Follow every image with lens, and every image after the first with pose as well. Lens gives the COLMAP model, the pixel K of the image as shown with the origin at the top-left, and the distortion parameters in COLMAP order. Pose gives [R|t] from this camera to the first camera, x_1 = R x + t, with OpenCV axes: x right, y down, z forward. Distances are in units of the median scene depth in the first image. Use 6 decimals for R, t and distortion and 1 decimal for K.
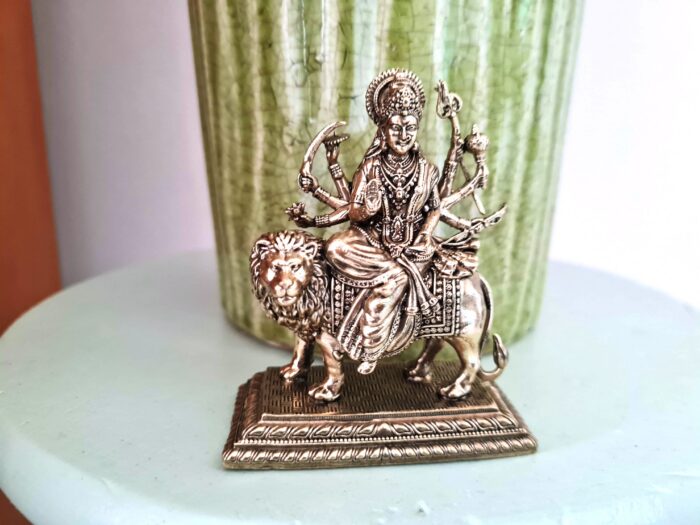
lens RADIAL K [[618.6, 0, 347.5], [0, 618.6, 270.2], [0, 0, 1]] dist [-0.078265, 0.038941]
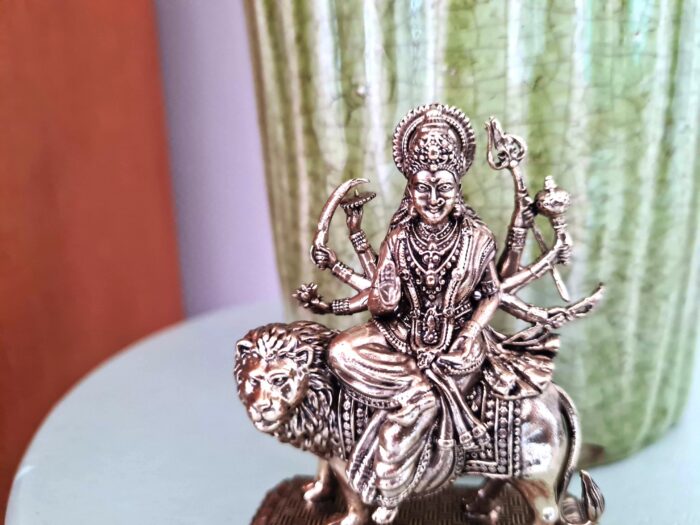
lens RADIAL K [[618.6, 0, 352.1], [0, 618.6, 258.0], [0, 0, 1]] dist [-0.078265, 0.038941]
pose [[0.962560, 0.005908, -0.271004, 0.179013], [-0.016053, 0.999250, -0.035236, -0.114085], [0.270593, 0.038267, 0.961933, 0.269152]]
